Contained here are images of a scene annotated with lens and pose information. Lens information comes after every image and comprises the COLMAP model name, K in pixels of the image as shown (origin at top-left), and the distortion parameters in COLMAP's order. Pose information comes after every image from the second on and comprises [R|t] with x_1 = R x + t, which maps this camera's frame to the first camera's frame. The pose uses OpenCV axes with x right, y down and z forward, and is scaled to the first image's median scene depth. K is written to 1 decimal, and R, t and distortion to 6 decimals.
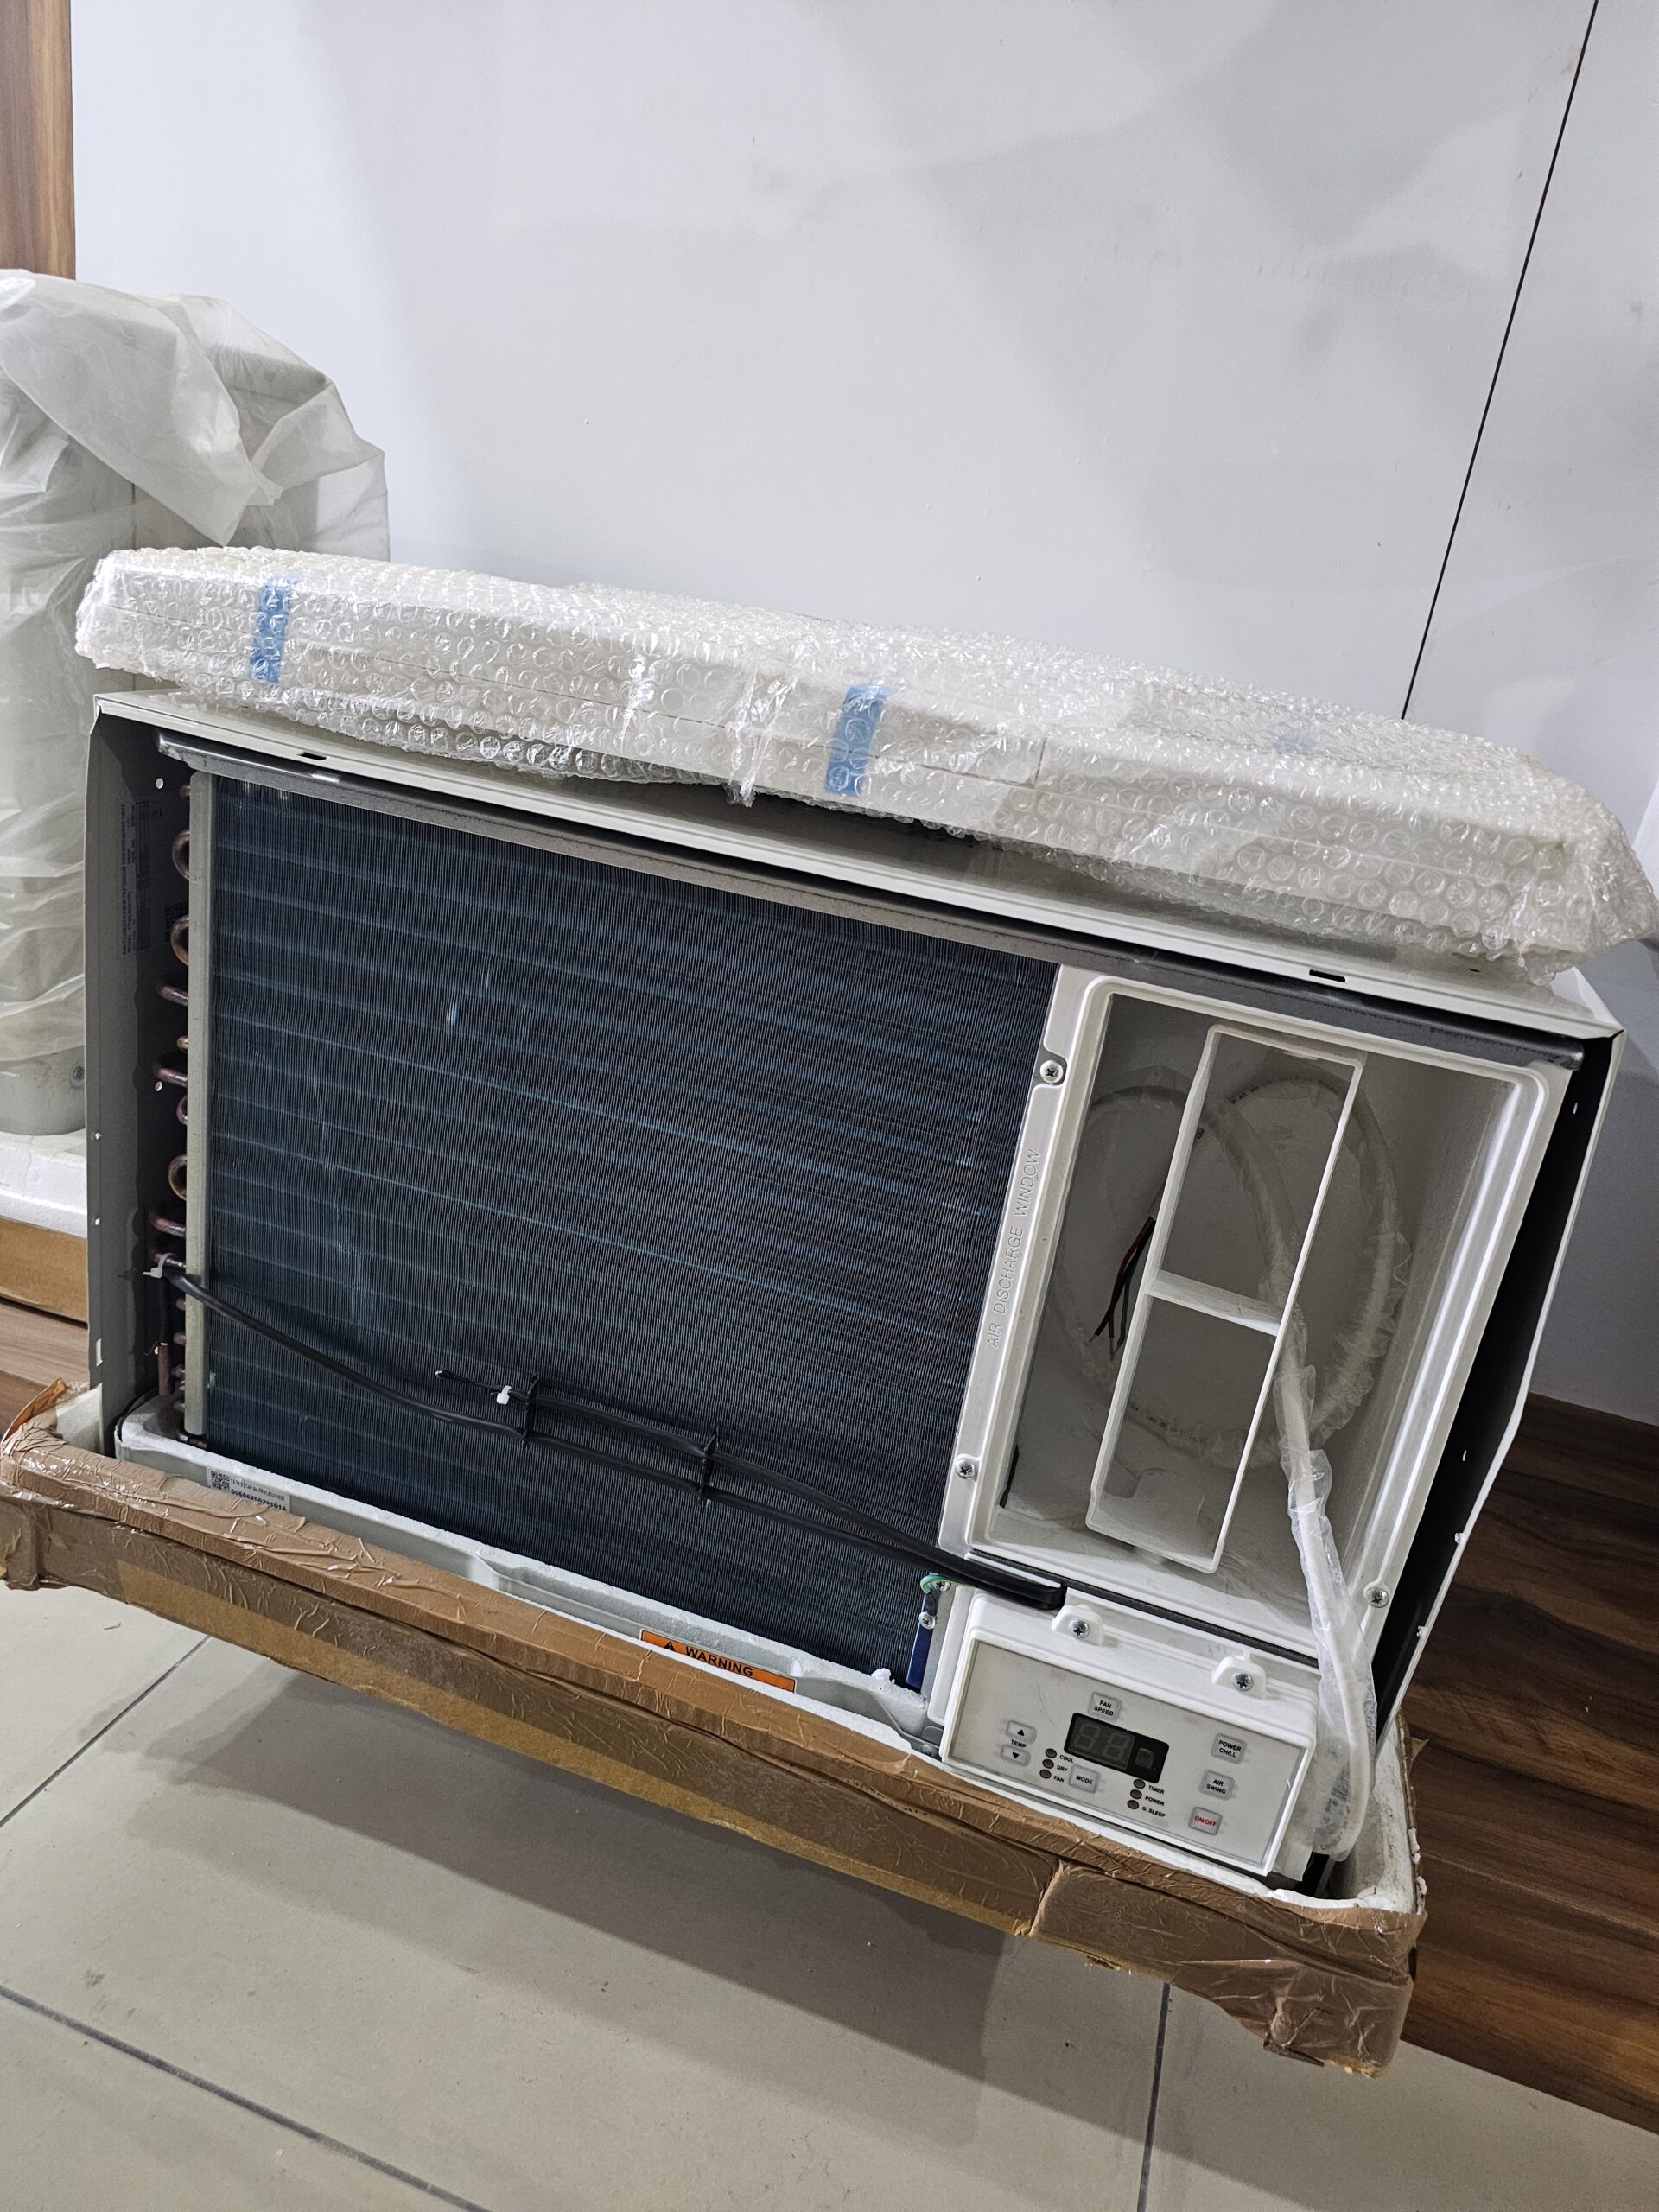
lens RADIAL K [[1499.9, 0, 829.5], [0, 1499.9, 1106.0], [0, 0, 1]] dist [0.031712, -0.028332]
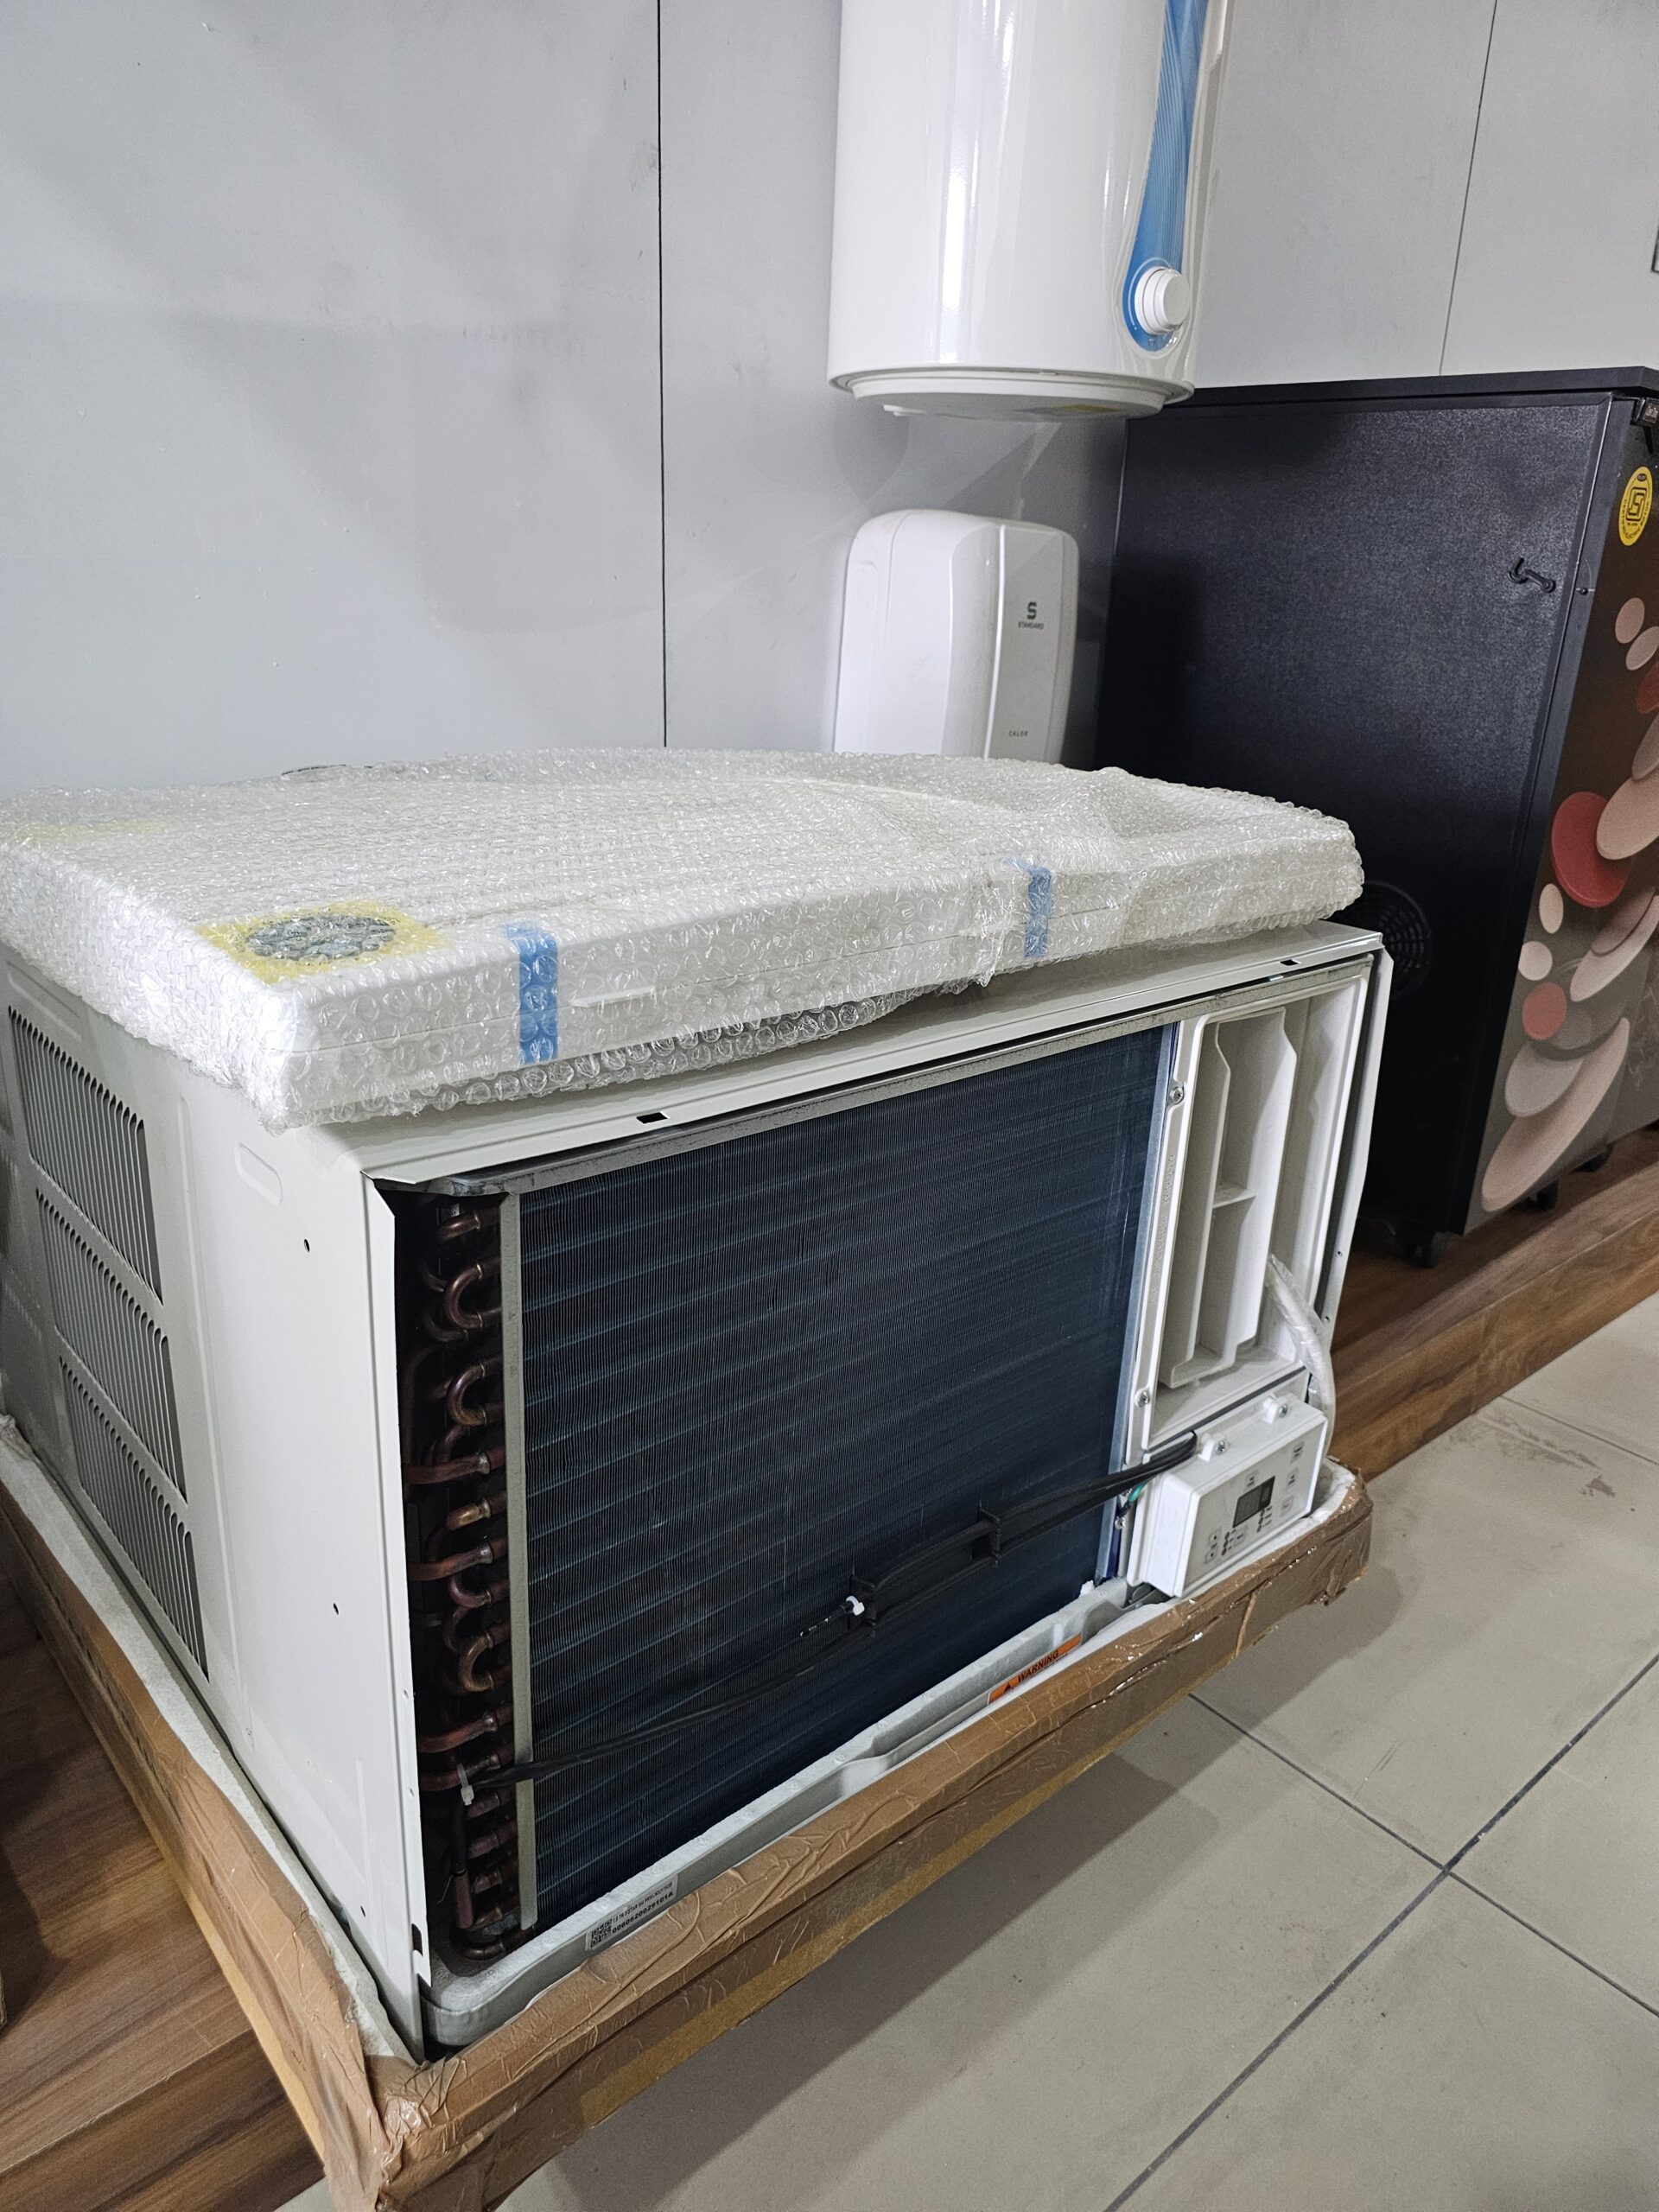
lens RADIAL K [[1515.3, 0, 829.5], [0, 1515.3, 1106.0], [0, 0, 1]] dist [0.003956, 0.002488]
pose [[0.526780, -0.410797, 0.744143, -0.859753], [0.334456, 0.905015, 0.262843, -0.396434], [-0.781436, 0.110423, 0.614137, 0.343242]]
